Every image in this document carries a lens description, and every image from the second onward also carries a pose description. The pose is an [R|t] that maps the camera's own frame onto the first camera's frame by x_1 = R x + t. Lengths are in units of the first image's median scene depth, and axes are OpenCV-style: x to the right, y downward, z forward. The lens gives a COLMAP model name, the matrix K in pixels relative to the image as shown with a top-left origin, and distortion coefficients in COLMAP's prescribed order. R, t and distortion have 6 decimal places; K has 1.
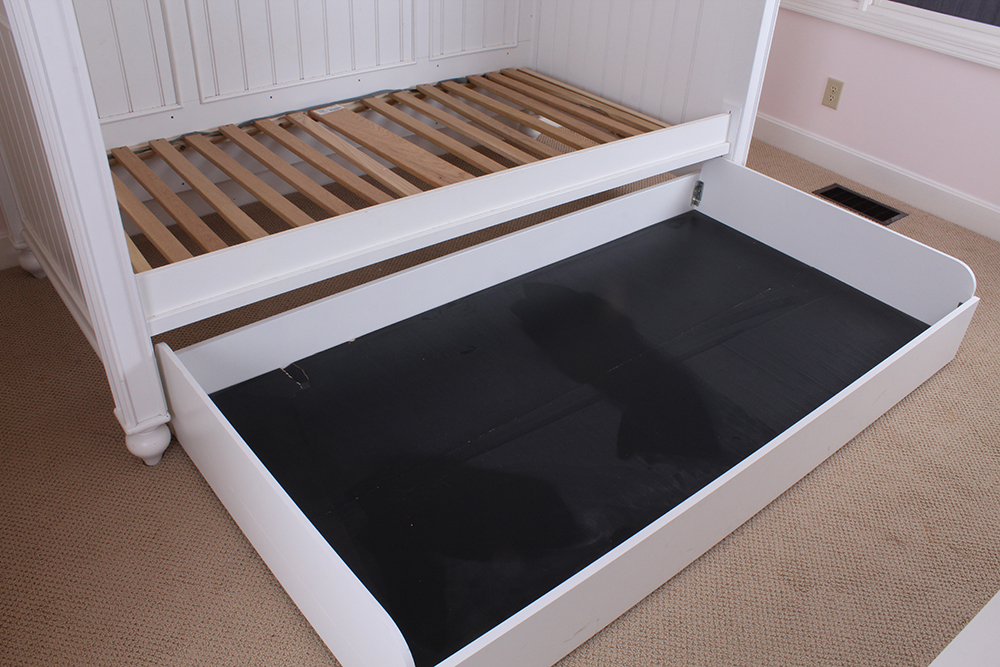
lens RADIAL K [[824.4, 0, 506.4], [0, 824.4, 328.3], [0, 0, 1]] dist [-0.170417, 0.161683]
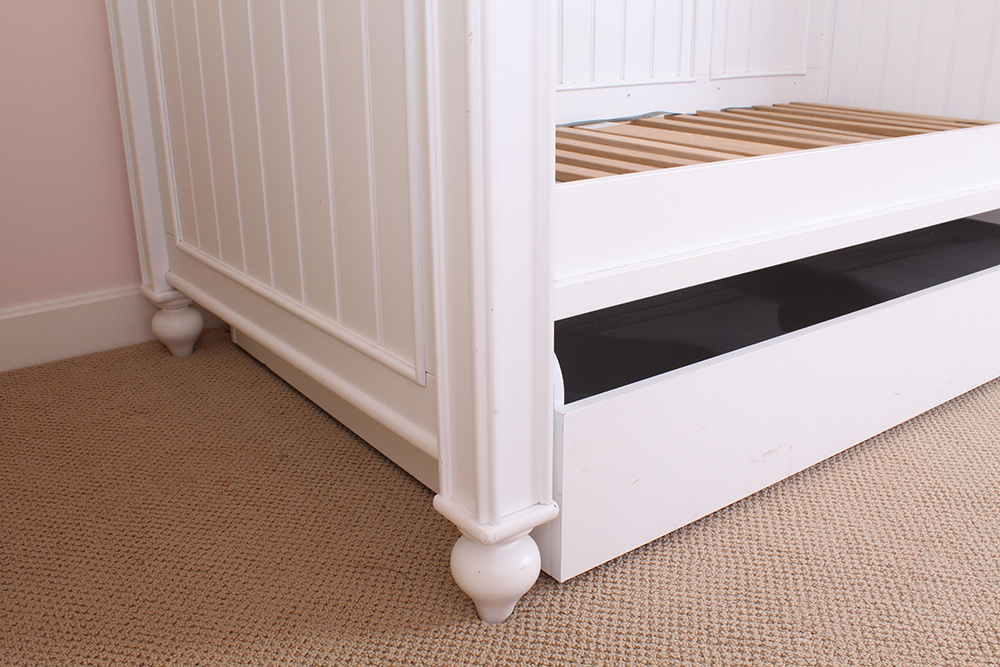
lens RADIAL K [[919.5, 0, 500.0], [0, 919.5, 333.5], [0, 0, 1]] dist [-0.118359, 0.019314]
pose [[0.997486, -0.034909, -0.061662, -0.256034], [0.019116, 0.970533, -0.240210, 0.084834], [0.068230, 0.238427, 0.968761, 0.277903]]
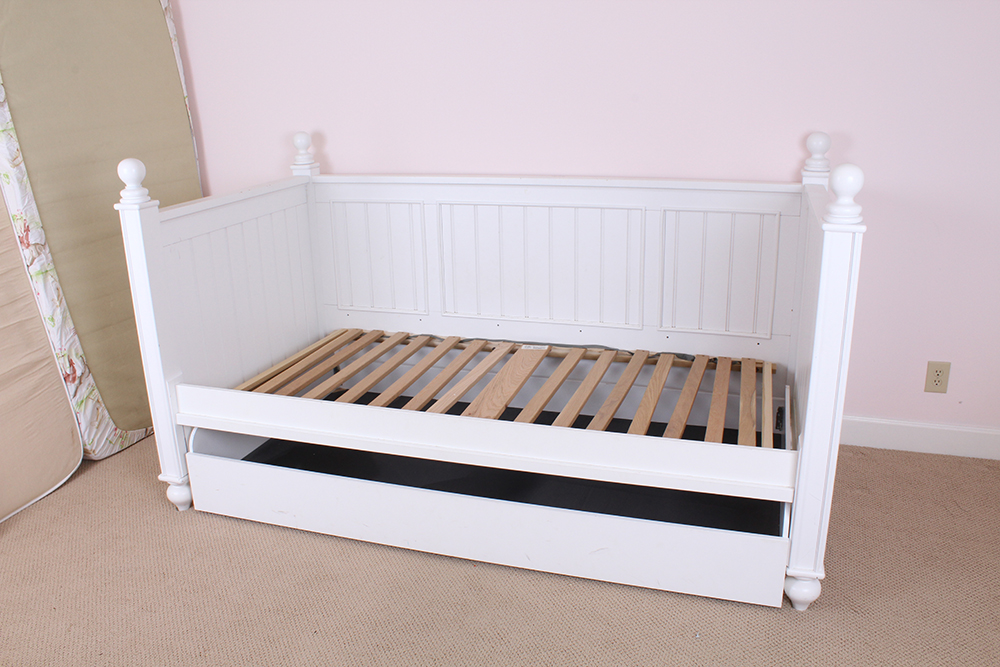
lens RADIAL K [[824.4, 0, 506.4], [0, 824.4, 328.3], [0, 0, 1]] dist [-0.170417, 0.161683]
pose [[0.555966, 0.195535, -0.807879, 0.678930], [-0.423165, 0.903138, -0.072623, -0.188722], [0.715425, 0.382242, 0.584857, 0.273973]]
